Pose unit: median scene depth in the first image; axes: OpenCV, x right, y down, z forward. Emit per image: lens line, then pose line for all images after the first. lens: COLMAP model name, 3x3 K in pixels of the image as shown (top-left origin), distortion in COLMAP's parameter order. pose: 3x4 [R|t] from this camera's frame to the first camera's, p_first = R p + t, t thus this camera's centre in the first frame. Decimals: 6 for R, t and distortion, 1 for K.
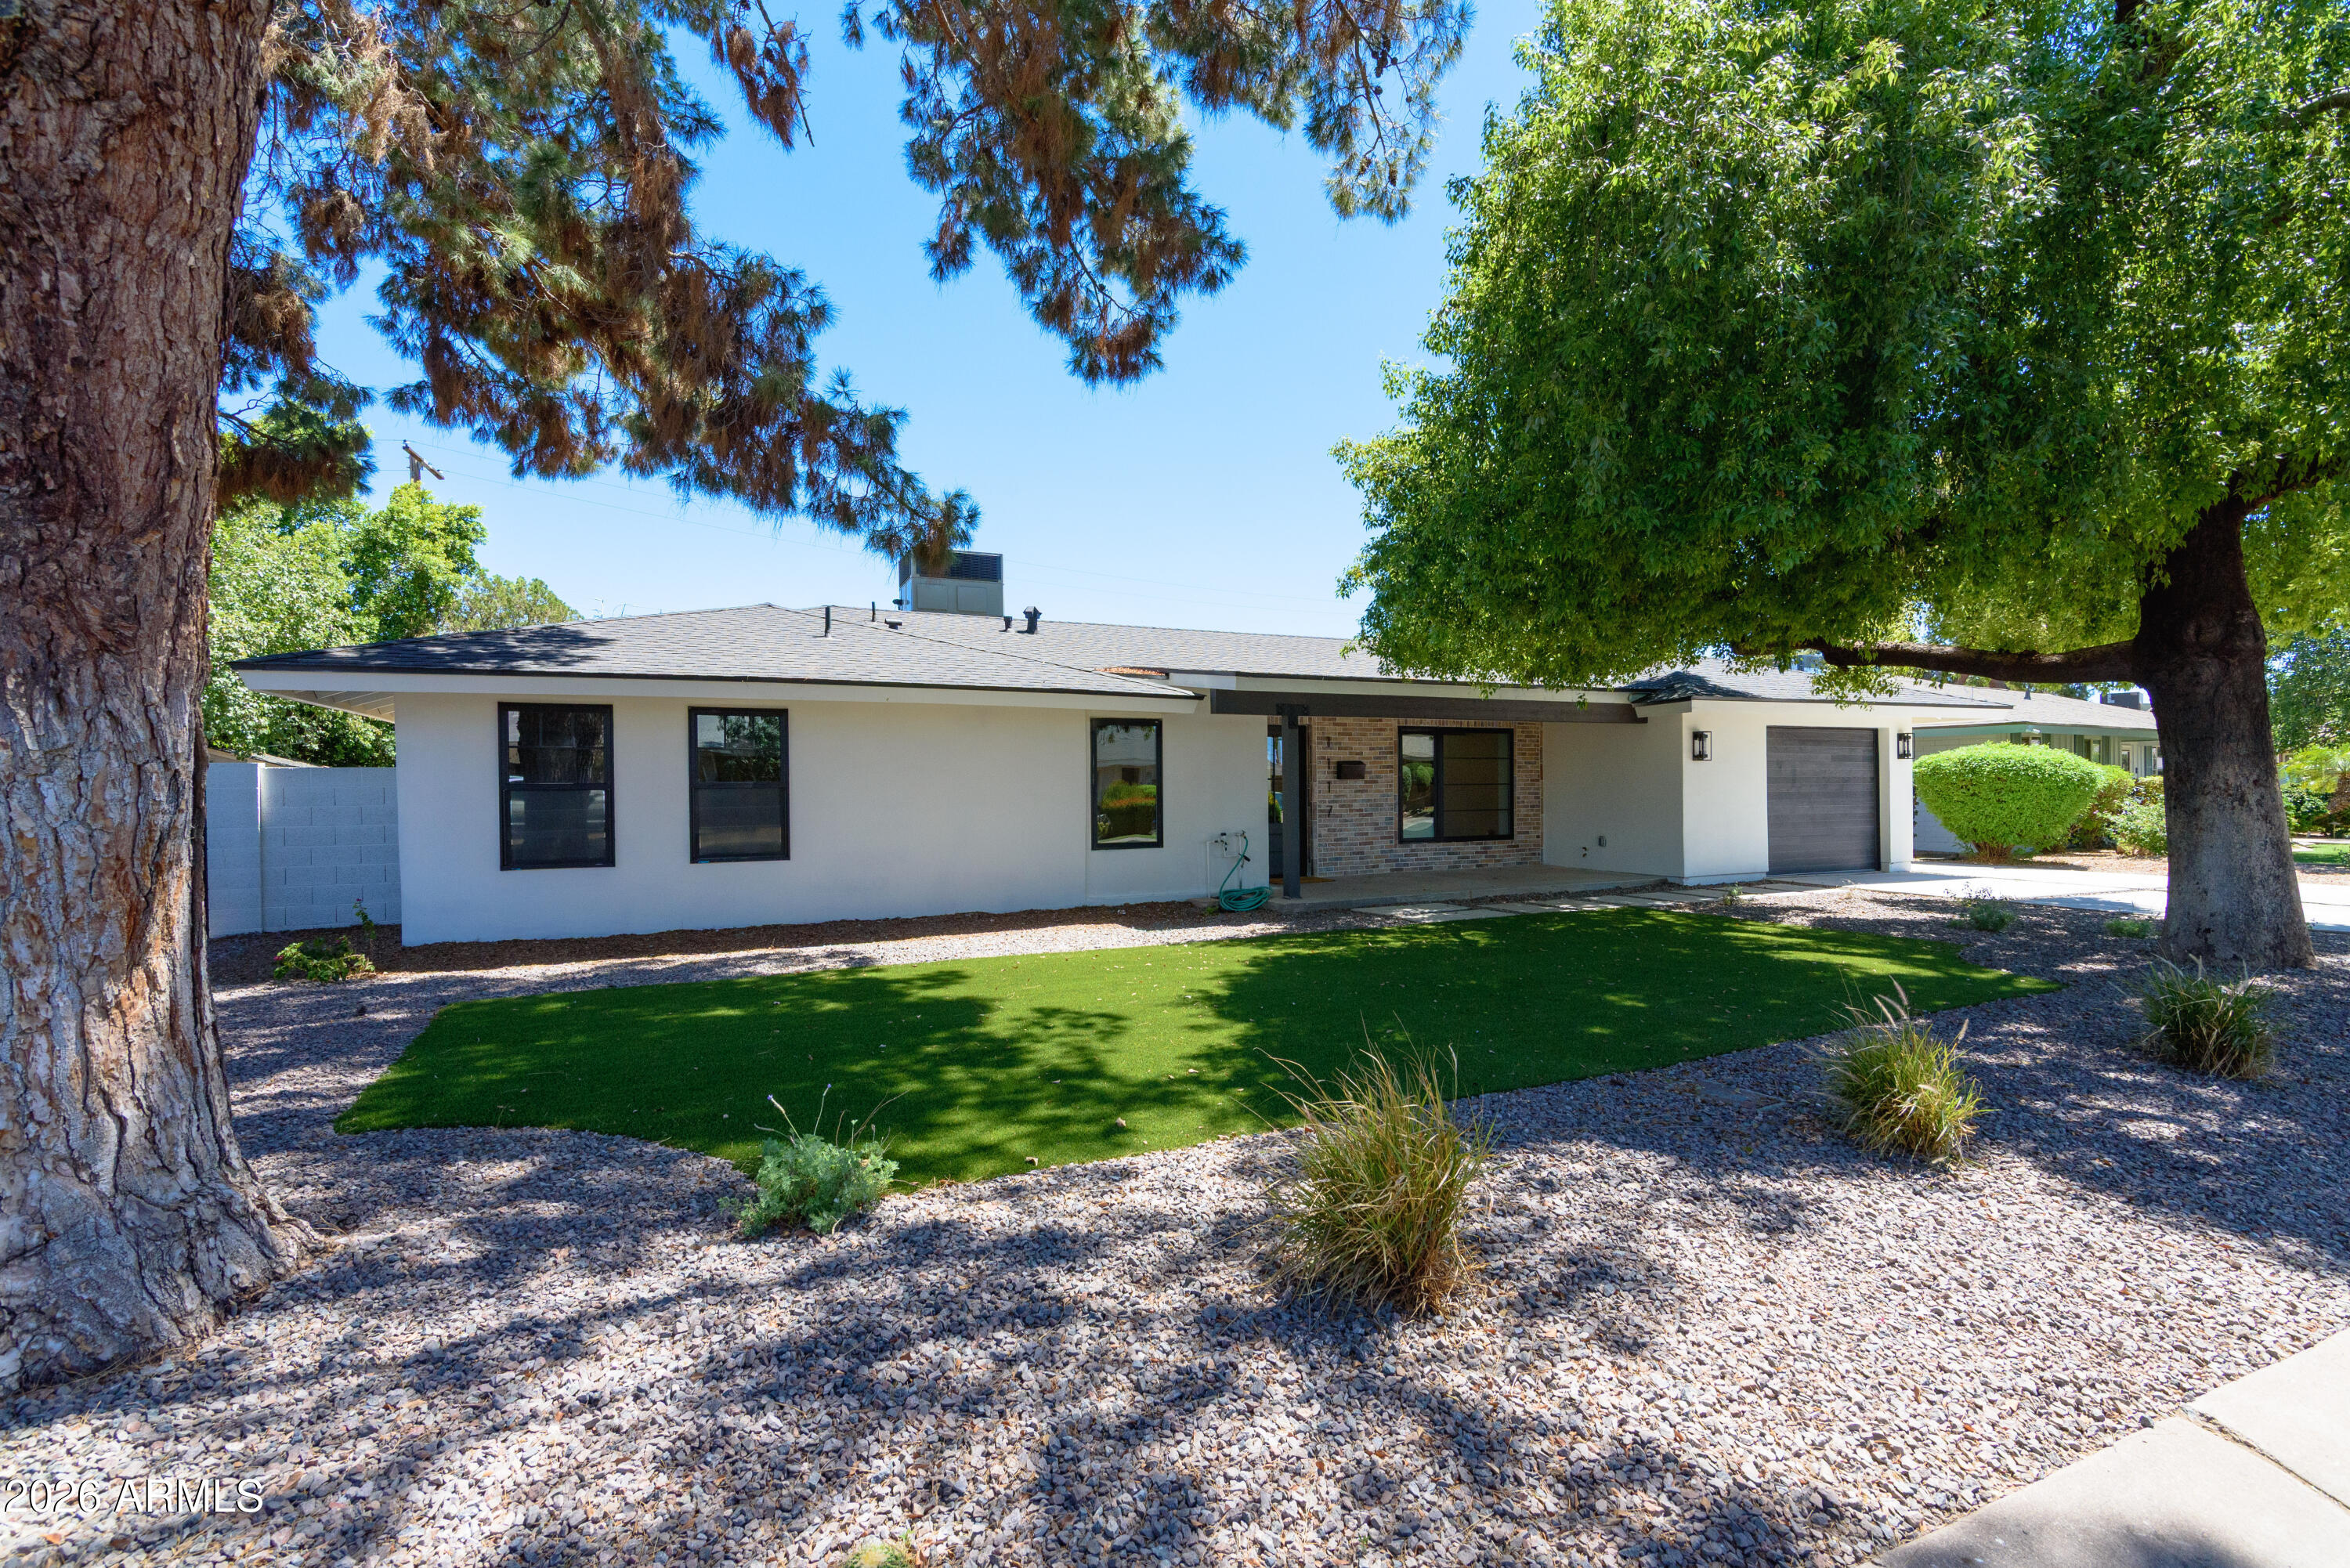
lens RADIAL K [[1057.4, 0, 1187.2], [0, 1057.4, 788.8], [0, 0, 1]] dist [0.012384, -0.000221]
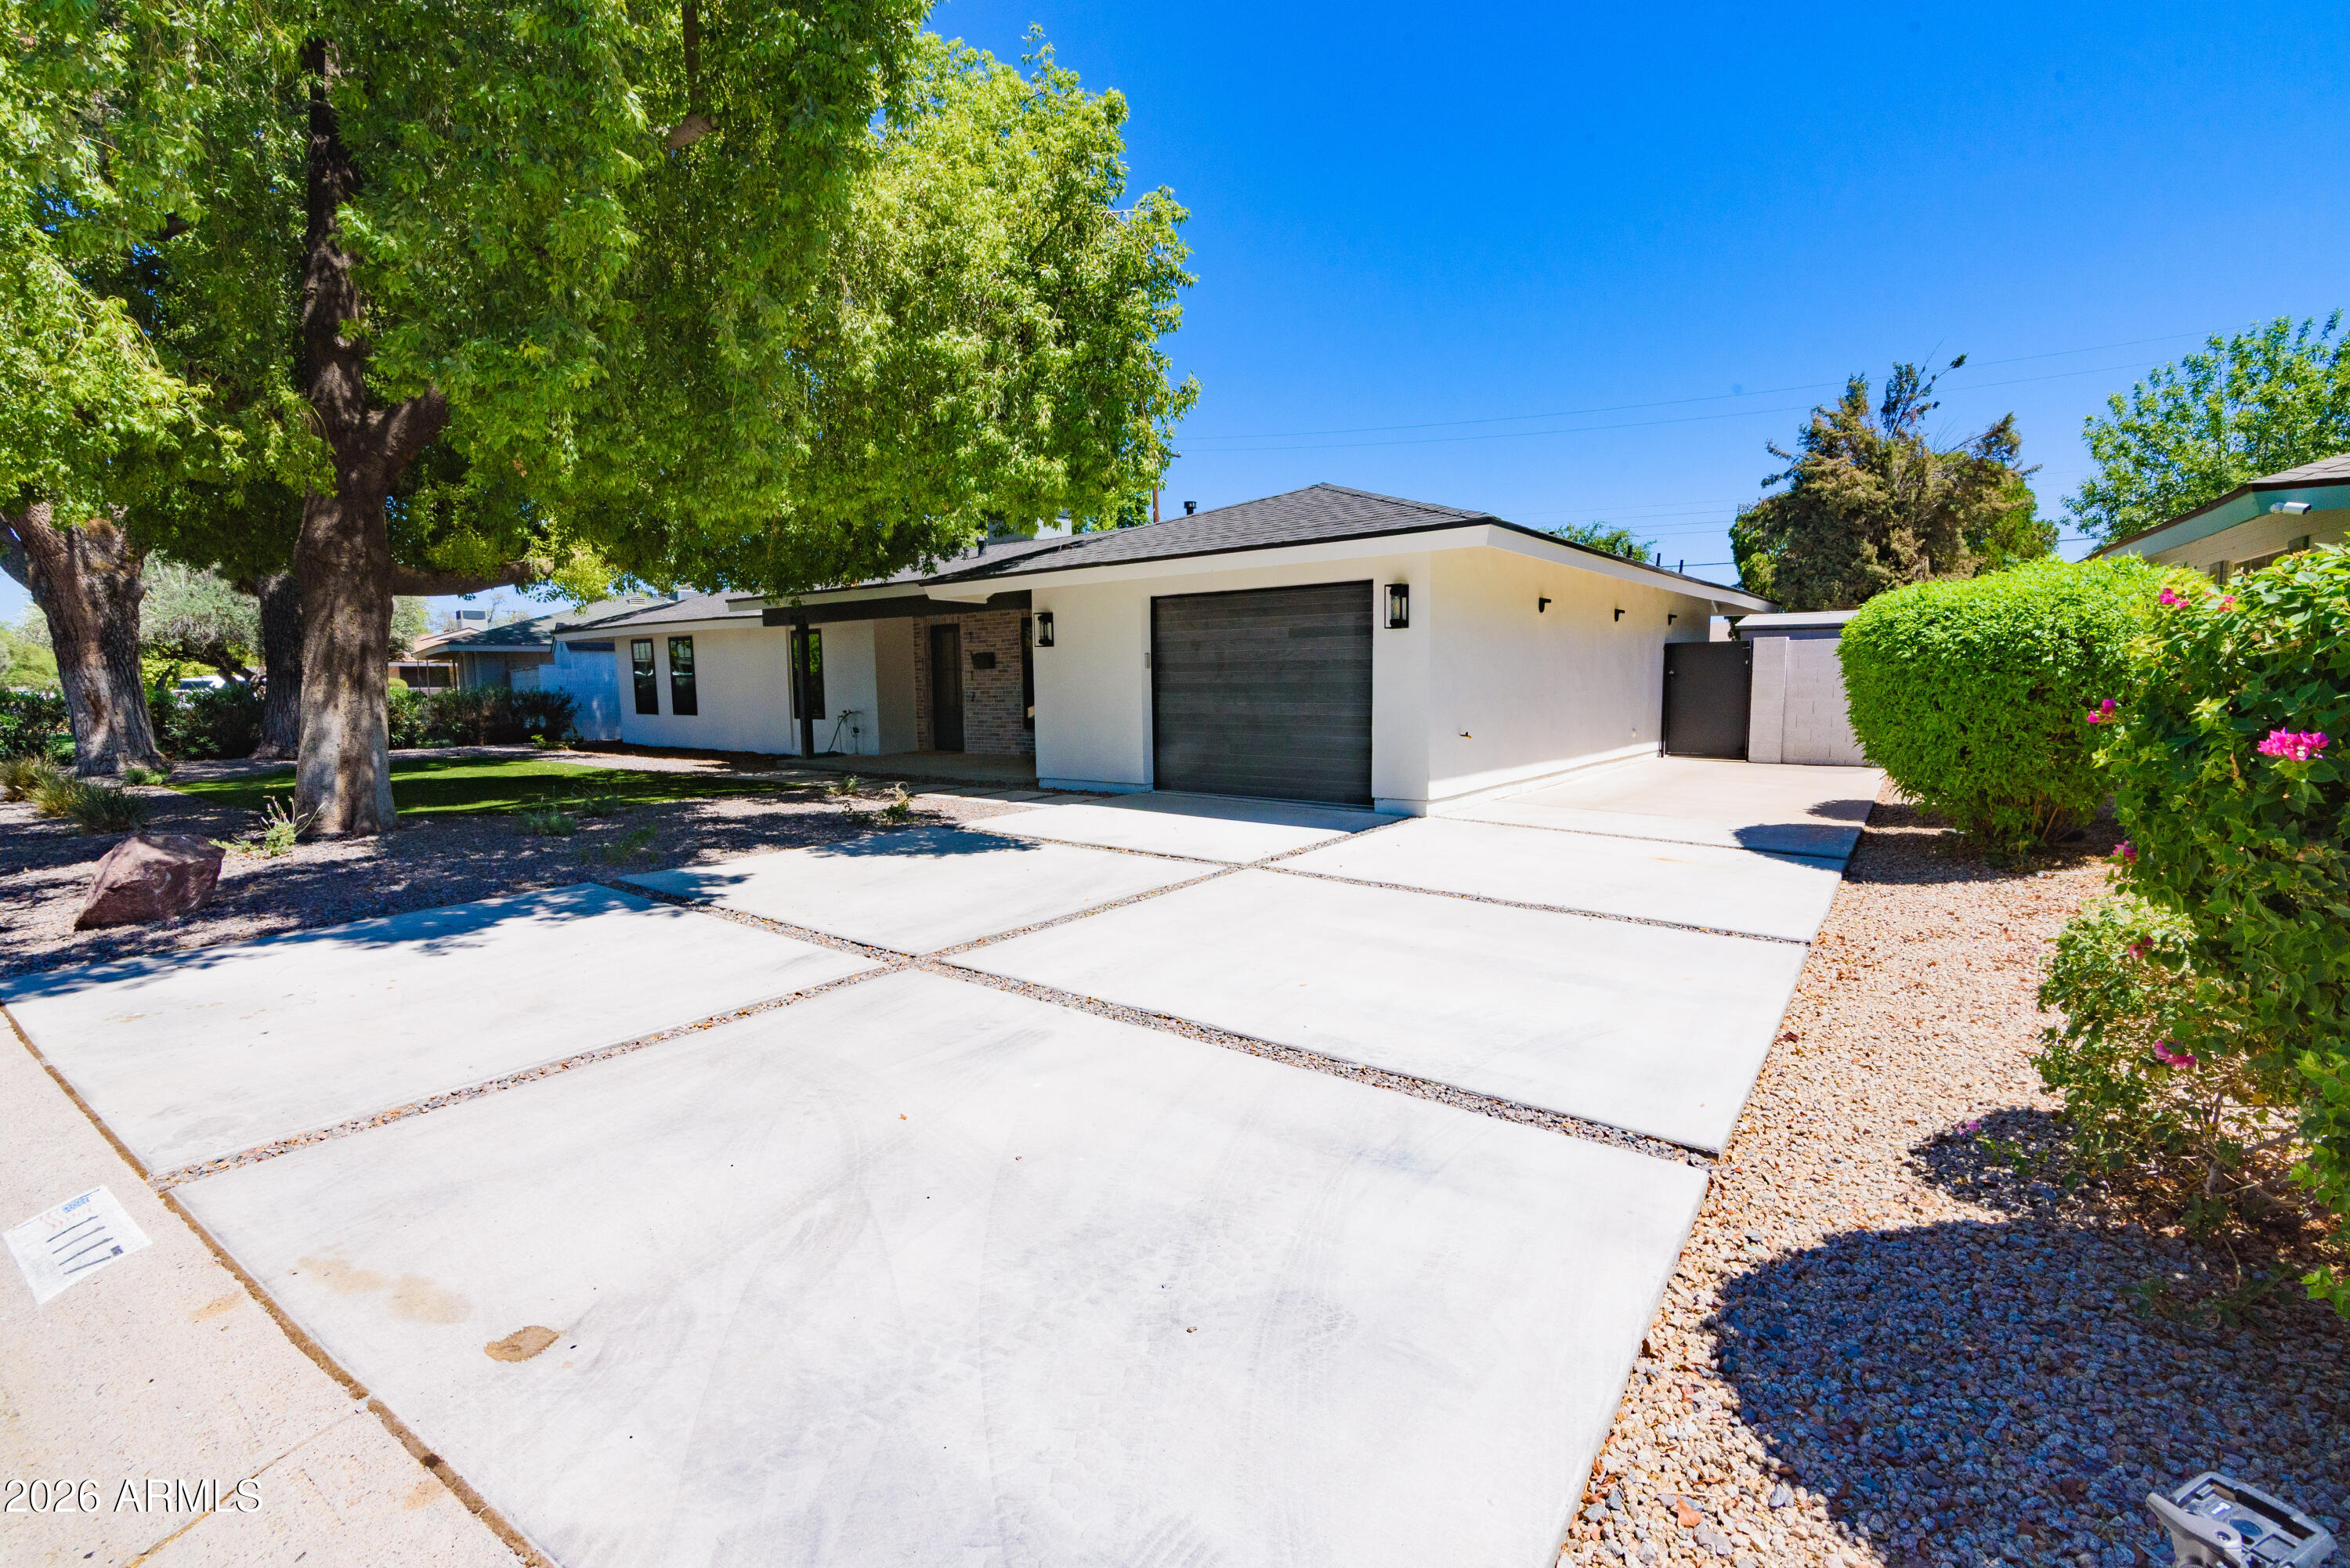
lens RADIAL K [[1057.4, 0, 1173.3], [0, 1057.4, 785.0], [0, 0, 1]] dist [0.012384, -0.000221]
pose [[0.434727, 0.093265, -0.895720, 1.283303], [0.004855, 0.994366, 0.105892, -0.004509], [0.900549, -0.050383, 0.431824, 0.693715]]
